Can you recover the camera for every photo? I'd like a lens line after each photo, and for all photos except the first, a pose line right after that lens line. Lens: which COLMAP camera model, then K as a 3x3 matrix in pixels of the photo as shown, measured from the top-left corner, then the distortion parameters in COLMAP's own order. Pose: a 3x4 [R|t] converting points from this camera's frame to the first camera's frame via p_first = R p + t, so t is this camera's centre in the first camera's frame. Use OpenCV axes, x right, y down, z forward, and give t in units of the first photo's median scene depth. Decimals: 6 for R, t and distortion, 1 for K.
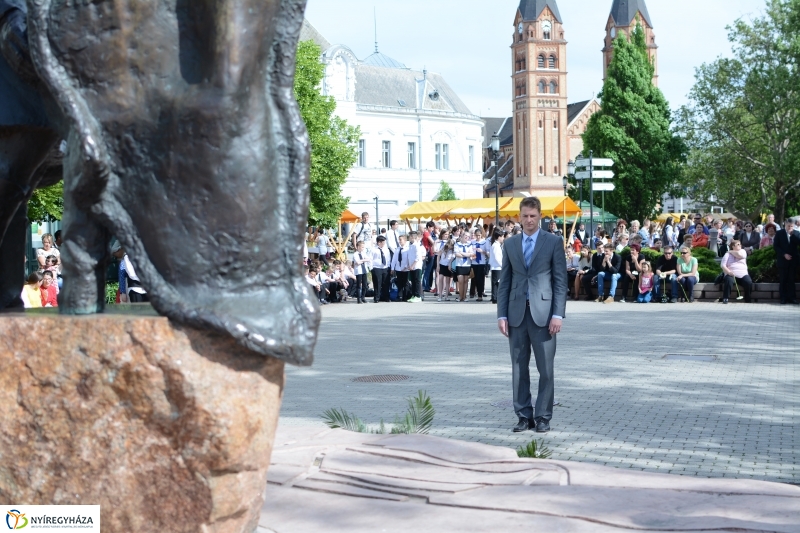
lens RADIAL K [[1222.3, 0, 400.0], [0, 1222.3, 266.5], [0, 0, 1]] dist [-0.183929, 0.176570]
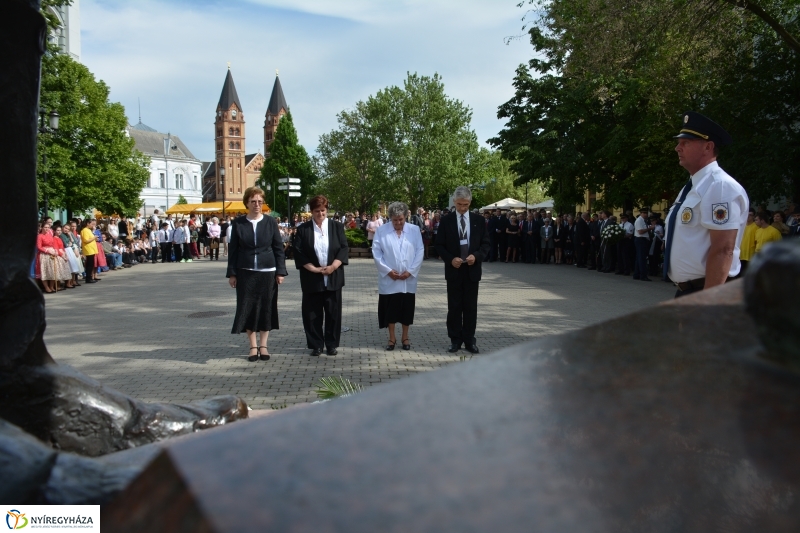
lens RADIAL K [[624.1, 0, 400.0], [0, 624.1, 266.5], [0, 0, 1]] dist [-0.144957, 0.002742]
pose [[0.924127, -0.023694, 0.381351, -0.368706], [0.008361, 0.999090, 0.041814, 0.025951], [-0.381995, -0.035453, 0.923484, 1.044776]]
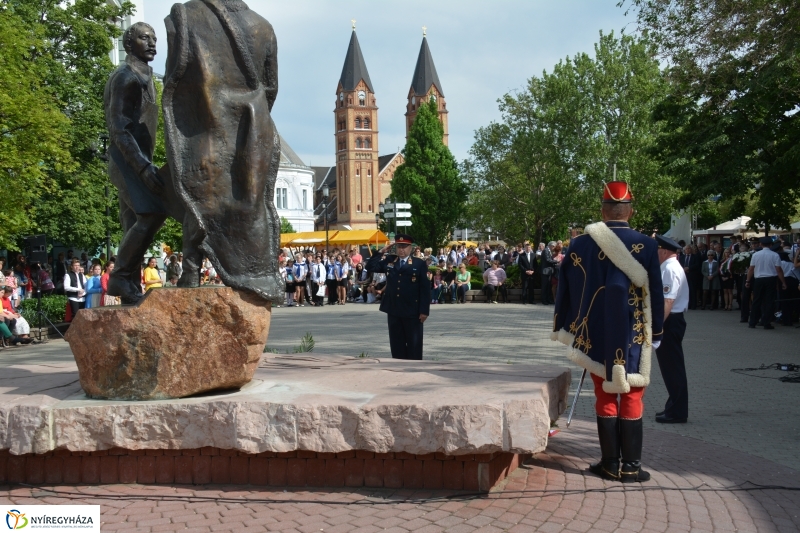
lens RADIAL K [[976.2, 0, 400.0], [0, 976.2, 266.5], [0, 0, 1]] dist [0.074958, 0.012201]
pose [[0.987600, -0.010116, 0.156666, -0.152864], [0.012938, 0.999772, -0.017005, 0.036460], [-0.156458, 0.018821, 0.987505, -1.165064]]
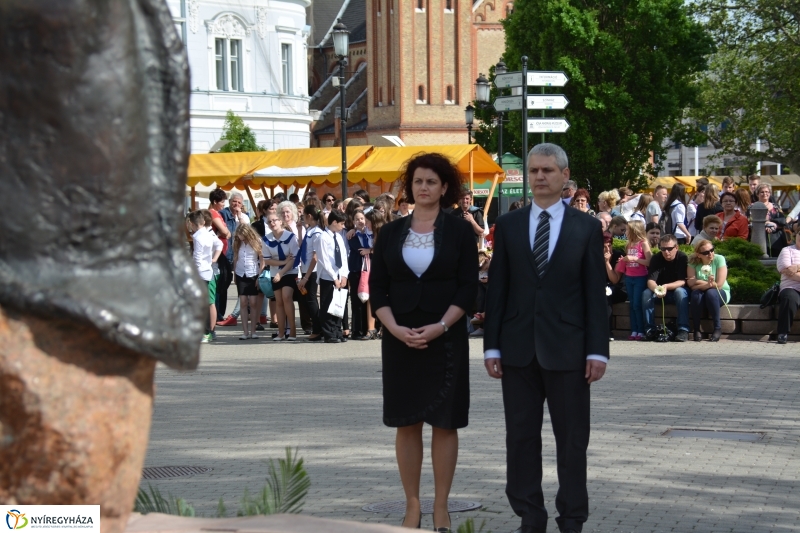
lens RADIAL K [[2396.8, 0, 400.0], [0, 2396.8, 266.5], [0, 0, 1]] dist [1.039590, 1.189264]
pose [[0.994229, -0.001716, 0.107267, -0.106183], [0.002428, 0.999976, -0.006508, 0.028833], [-0.107253, 0.006731, 0.994209, -0.455499]]
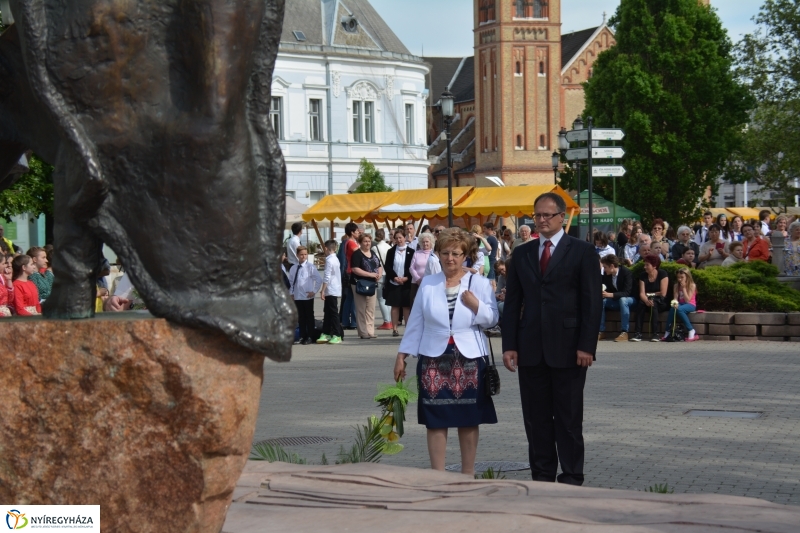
lens RADIAL K [[1958.4, 0, 400.0], [0, 1958.4, 266.5], [0, 0, 1]] dist [0.610090, 0.694468]
pose [[0.998540, -0.006327, 0.053649, -0.067065], [0.007111, 0.999870, -0.014441, 0.020448], [-0.053551, 0.014802, 0.998455, -0.824905]]
